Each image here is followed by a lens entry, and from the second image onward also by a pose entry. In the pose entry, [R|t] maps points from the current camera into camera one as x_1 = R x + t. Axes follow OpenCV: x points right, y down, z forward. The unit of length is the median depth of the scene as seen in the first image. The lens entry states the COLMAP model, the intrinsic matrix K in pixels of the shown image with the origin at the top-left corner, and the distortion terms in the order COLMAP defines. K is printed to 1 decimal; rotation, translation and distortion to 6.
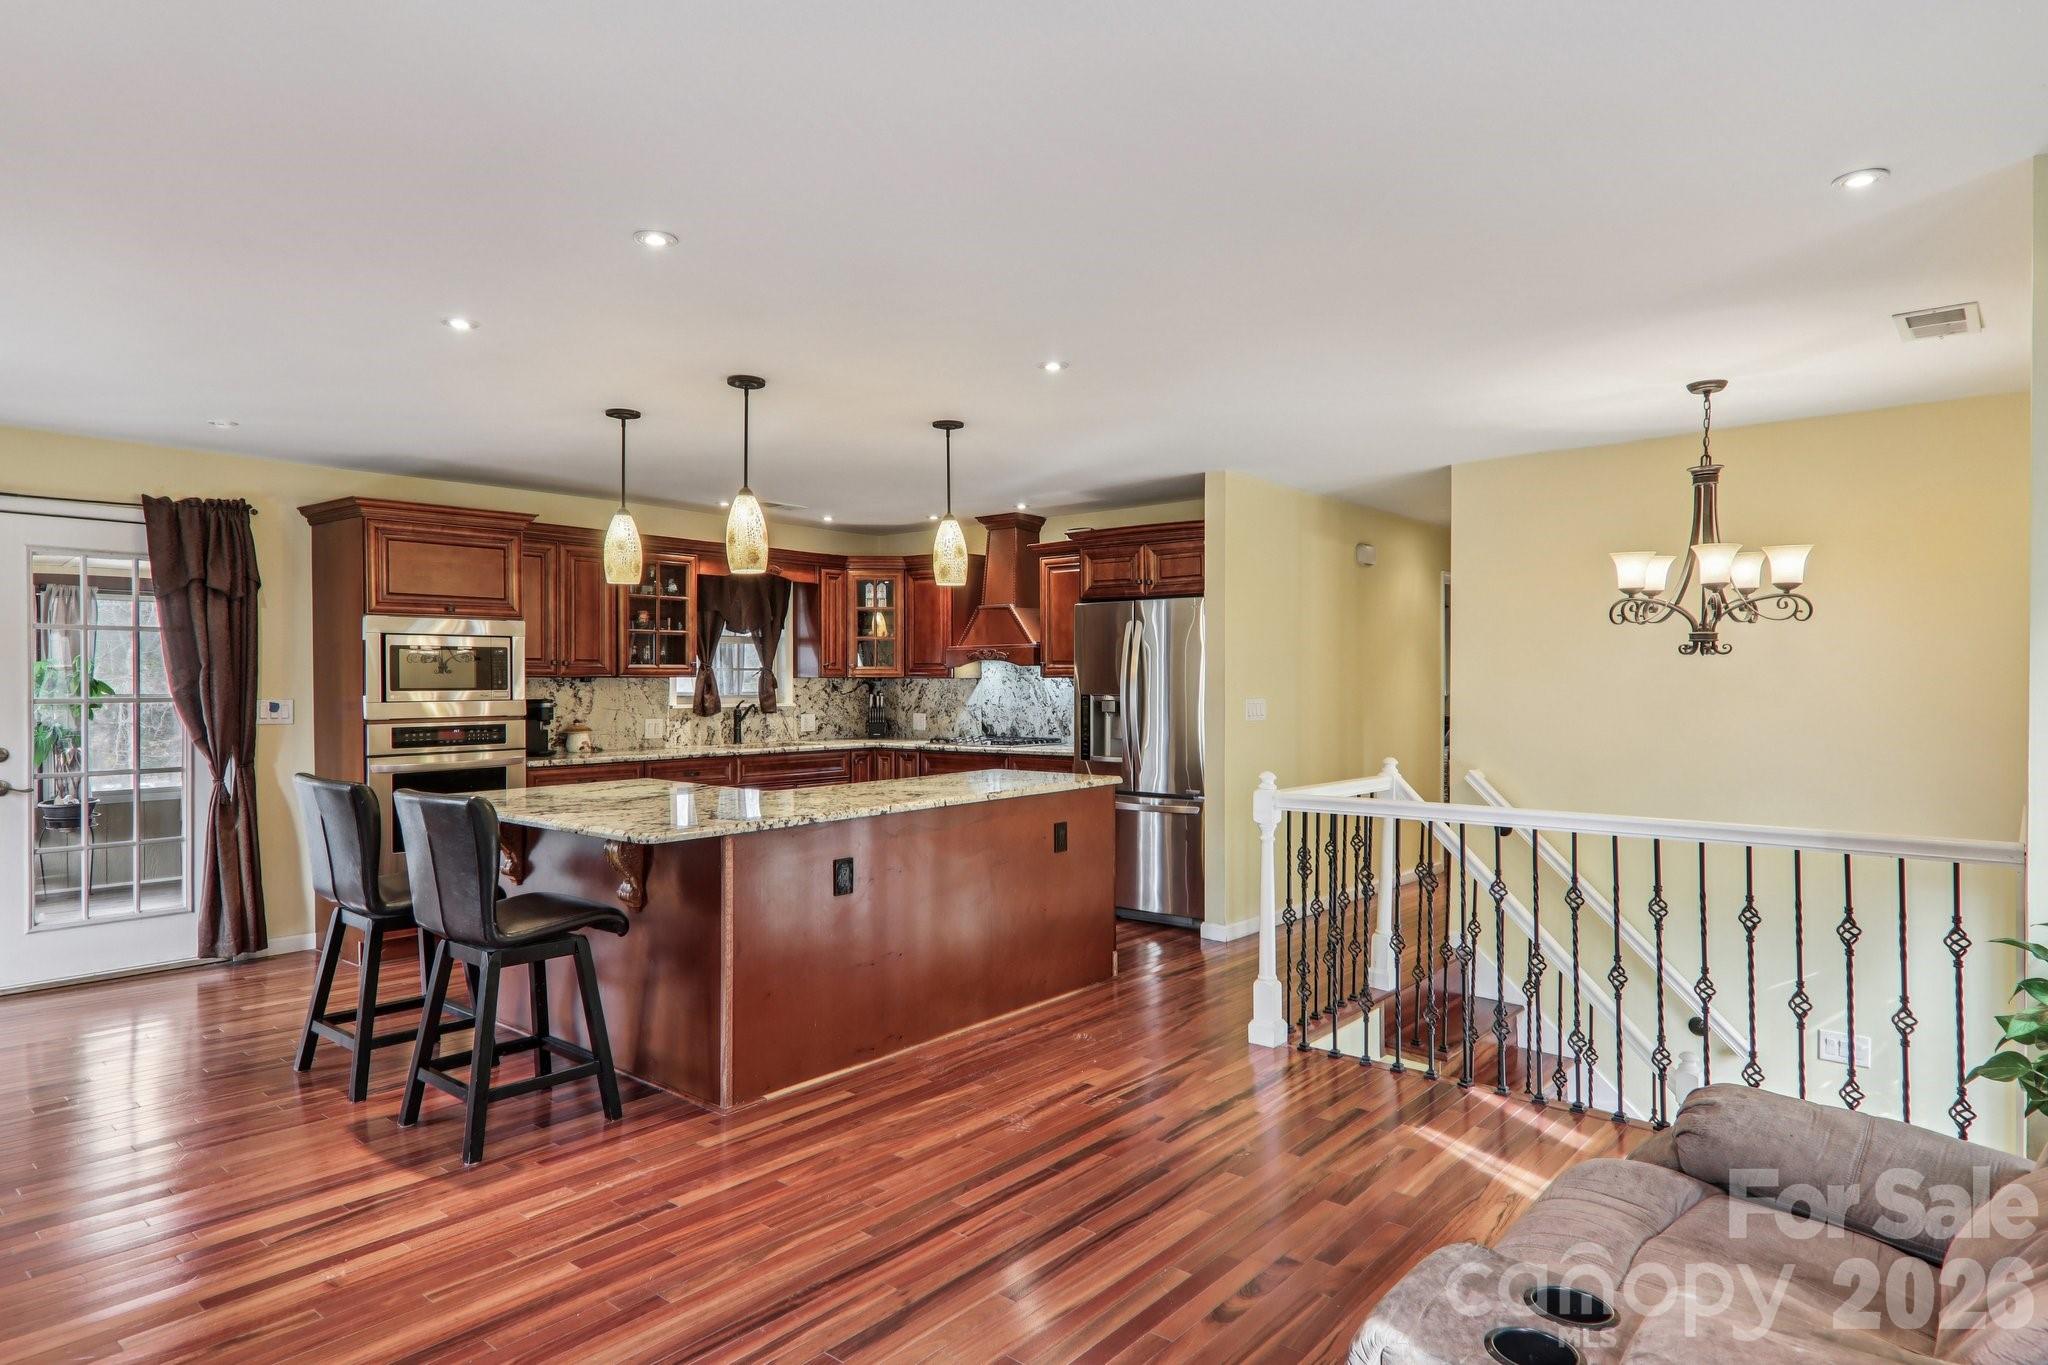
lens RADIAL K [[1175.3, 0, 1032.5], [0, 1175.3, 679.4], [0, 0, 1]] dist [0.015008, -0.001484]
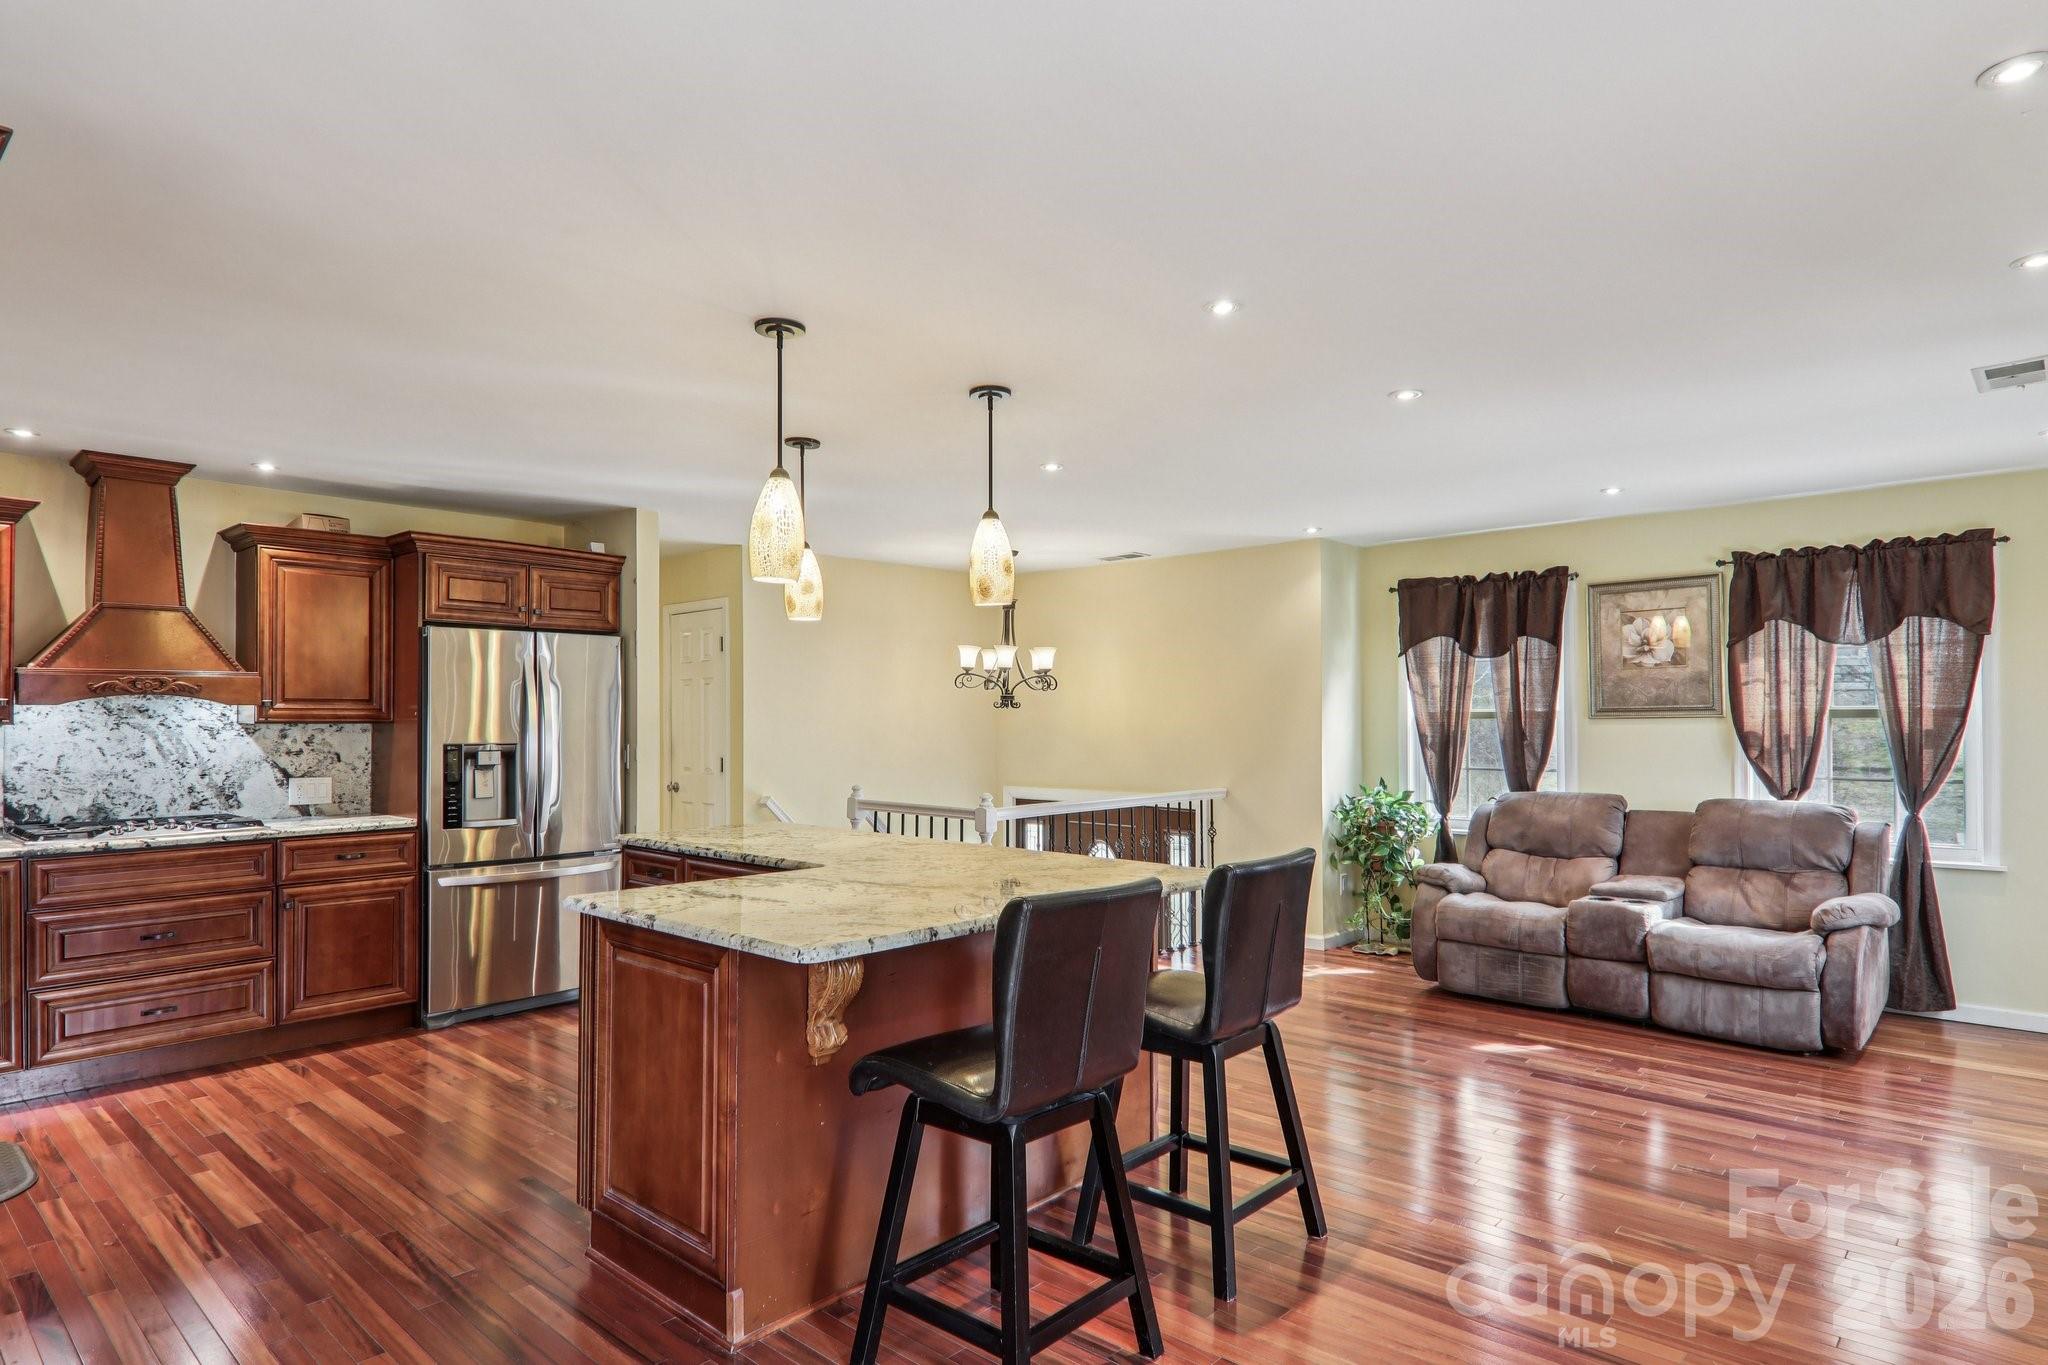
lens RADIAL K [[1137.1, 0, 1018.1], [0, 1137.1, 703.5], [0, 0, 1]] dist [0.033121, -0.016093]
pose [[0.046096, 0.015674, 0.998814, -0.716588], [0.002720, 0.999871, -0.015816, -0.001135], [-0.998933, 0.003445, 0.046047, 0.607415]]
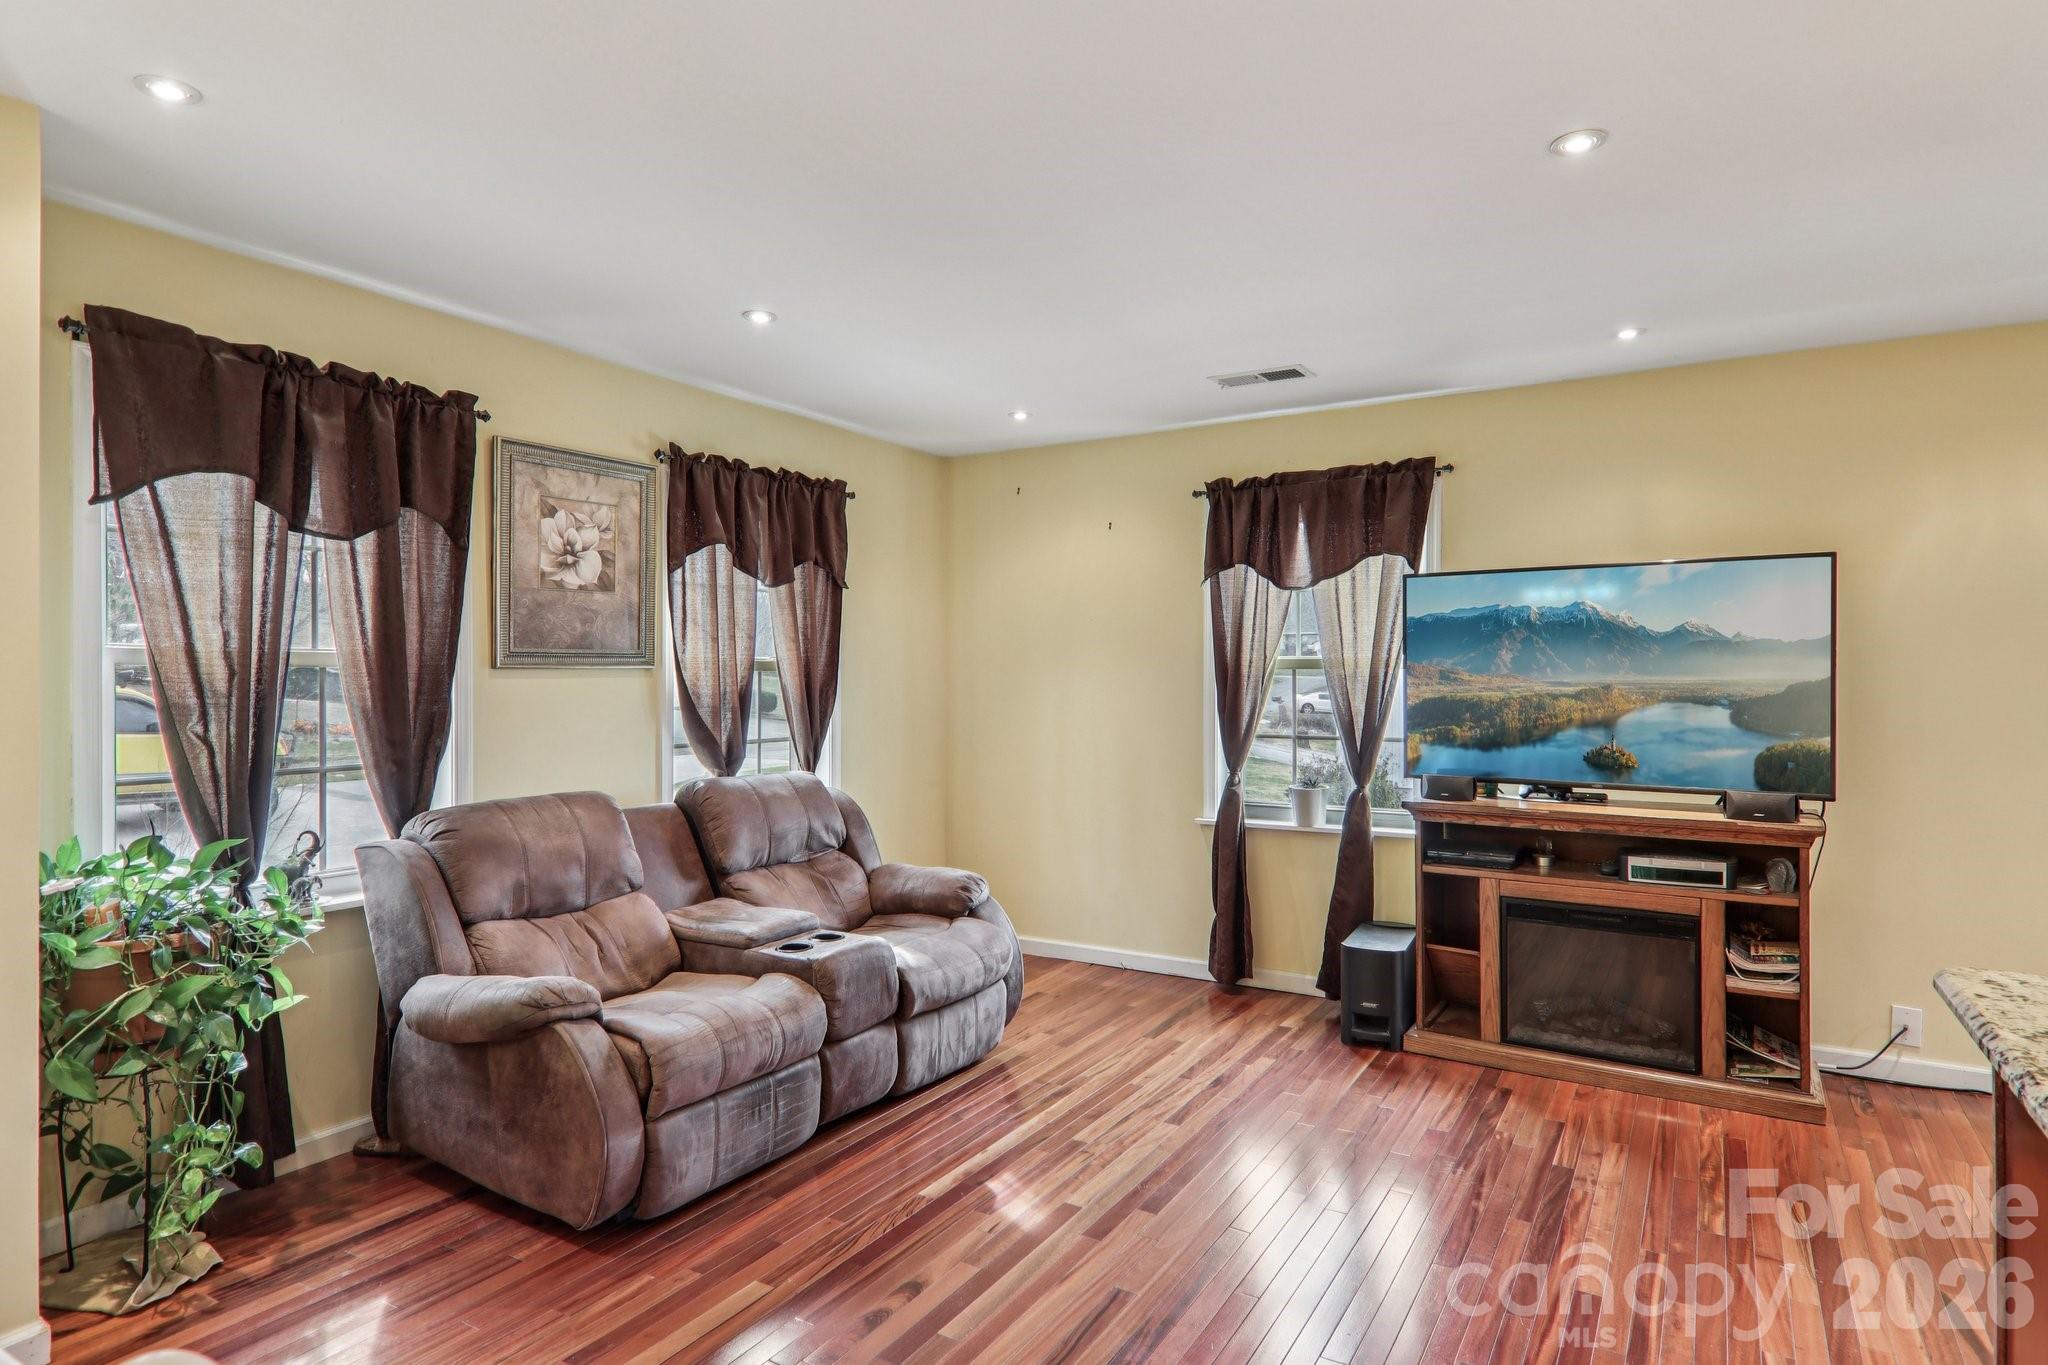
lens RADIAL K [[1139.3, 0, 1024.0], [0, 1139.3, 682.5], [0, 0, 1]] dist [0.045143, -0.019261]
pose [[-0.987967, -0.000805, -0.154664, 0.081987], [-0.001628, 0.999985, 0.005197, 0.001042], [0.154657, 0.005387, -0.987953, 0.764807]]
